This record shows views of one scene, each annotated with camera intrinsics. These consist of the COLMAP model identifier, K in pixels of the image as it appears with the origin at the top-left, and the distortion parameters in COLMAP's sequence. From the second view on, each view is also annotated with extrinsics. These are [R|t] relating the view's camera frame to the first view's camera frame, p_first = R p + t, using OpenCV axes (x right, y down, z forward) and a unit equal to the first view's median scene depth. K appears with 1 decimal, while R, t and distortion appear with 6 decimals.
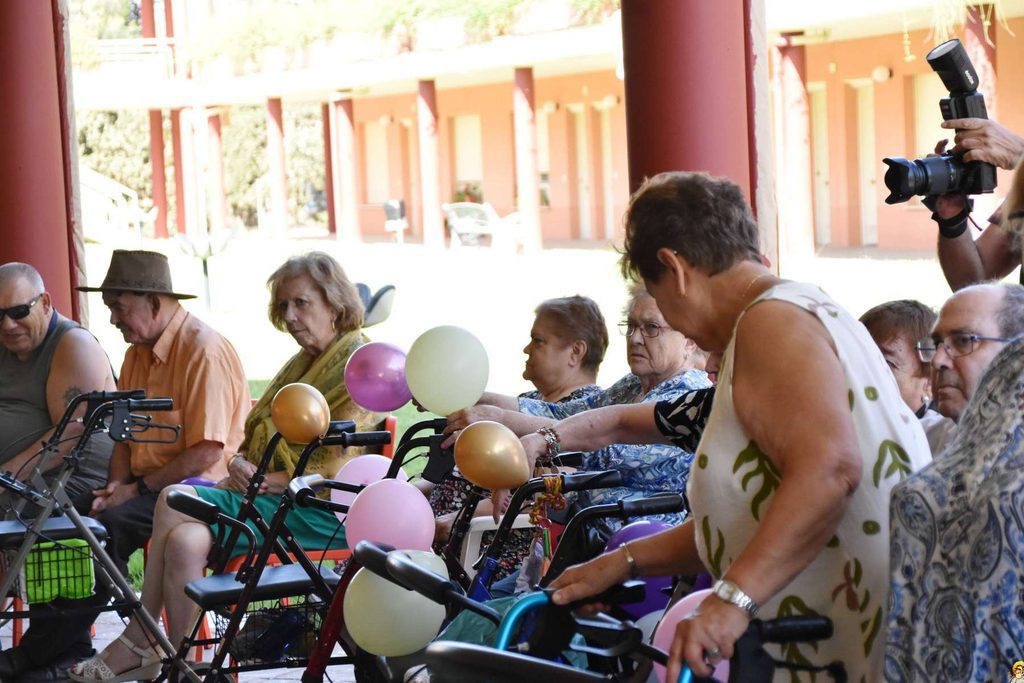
lens RADIAL K [[3204.8, 0, 511.9], [0, 3204.8, 311.3], [0, 0, 1]] dist [0.628344, 0.224589]
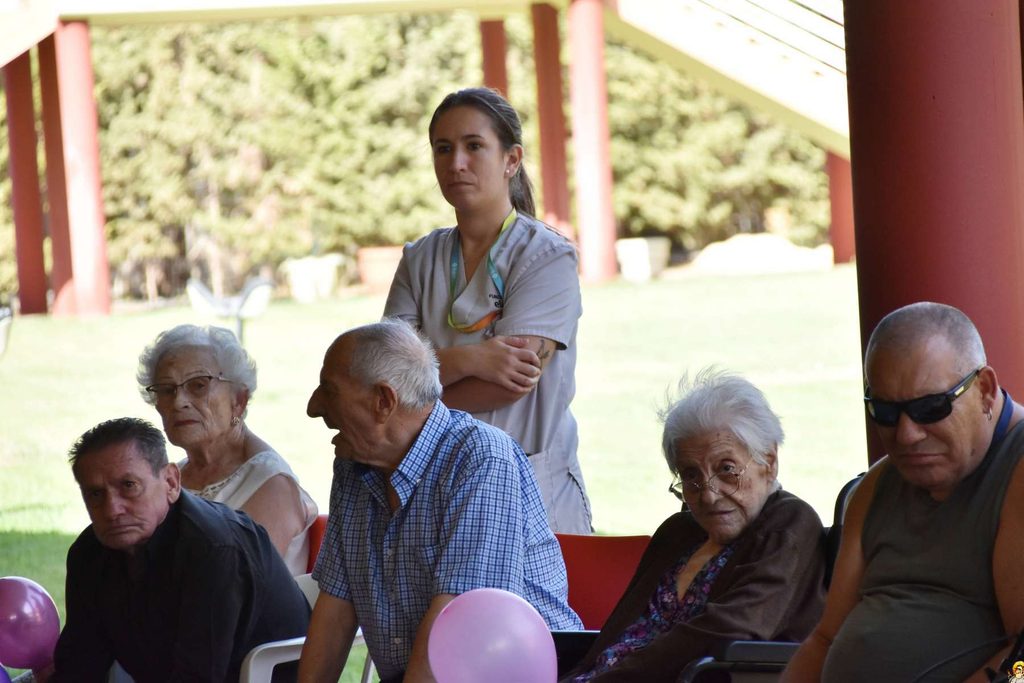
lens RADIAL K [[4253.3, 0, 512.0], [0, 4253.3, 341.5], [0, 0, 1]] dist [0.386313, 3.052271]
pose [[0.964840, -0.000688, -0.262837, -0.058381], [0.003599, 0.999937, 0.010593, -0.019667], [0.262813, -0.011167, 0.964782, 0.474508]]
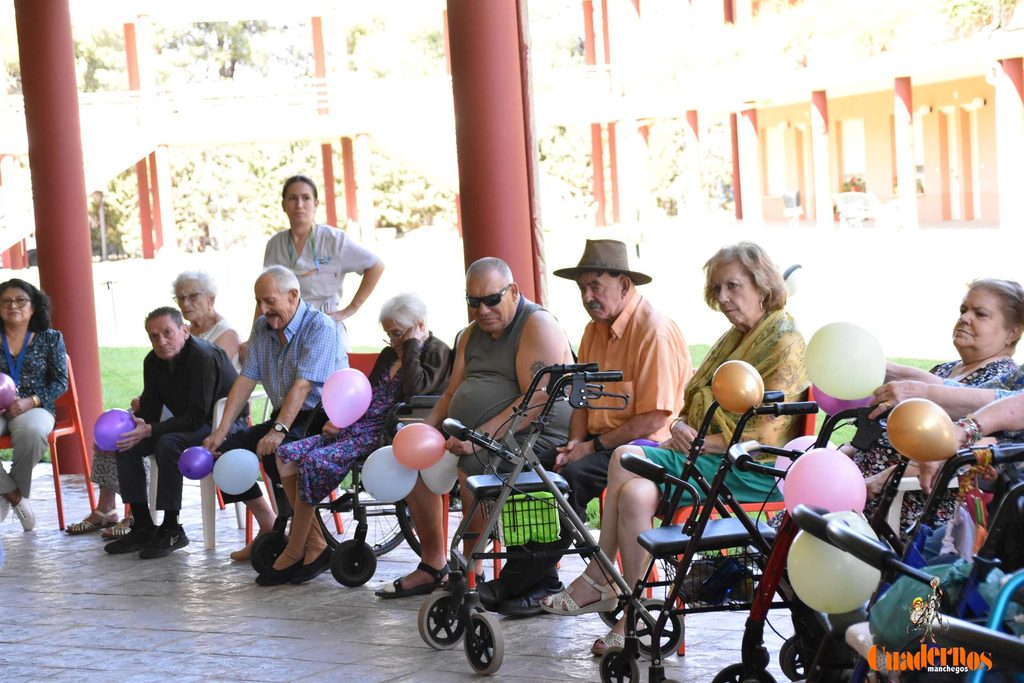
lens RADIAL K [[3113.7, 0, 512.0], [0, 3113.7, 341.5], [0, 0, 1]] dist [0.410284, 0.112826]
pose [[0.989485, -0.013857, -0.143969, 0.016581], [0.015417, 0.999834, 0.009724, 0.005241], [0.143810, -0.011842, 0.989534, -0.107757]]
